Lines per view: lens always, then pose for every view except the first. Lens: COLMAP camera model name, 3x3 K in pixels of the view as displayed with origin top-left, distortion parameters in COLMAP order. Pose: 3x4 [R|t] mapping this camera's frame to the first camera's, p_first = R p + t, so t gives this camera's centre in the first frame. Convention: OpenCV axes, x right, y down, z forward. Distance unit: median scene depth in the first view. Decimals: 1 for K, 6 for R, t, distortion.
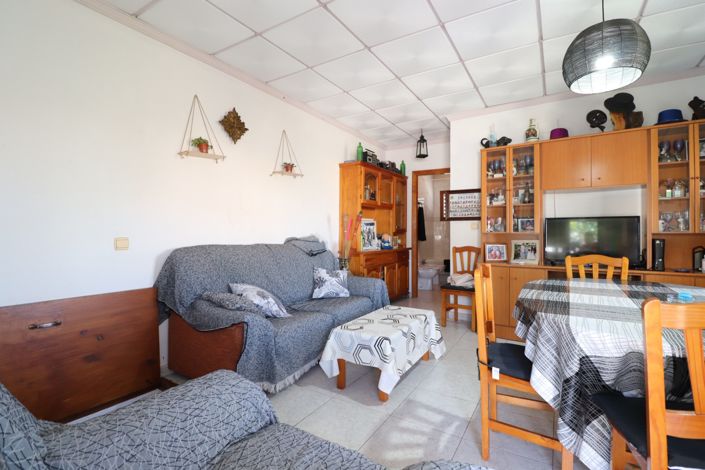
lens RADIAL K [[326.8, 0, 352.3], [0, 326.8, 231.5], [0, 0, 1]] dist [-0.011309, -0.003457]
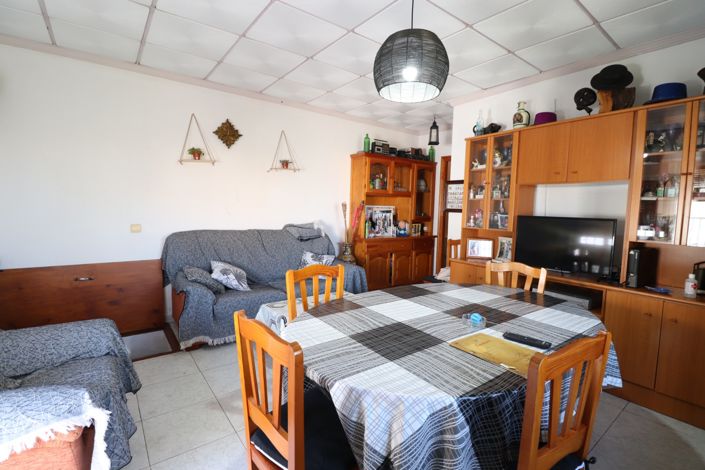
lens RADIAL K [[326.8, 0, 354.1], [0, 326.8, 232.1], [0, 0, 1]] dist [-0.011309, -0.003457]
pose [[0.934962, 0.050019, -0.351205, 0.451424], [-0.022778, 0.996431, 0.081275, -0.054365], [0.354017, -0.067989, 0.932764, -0.006278]]
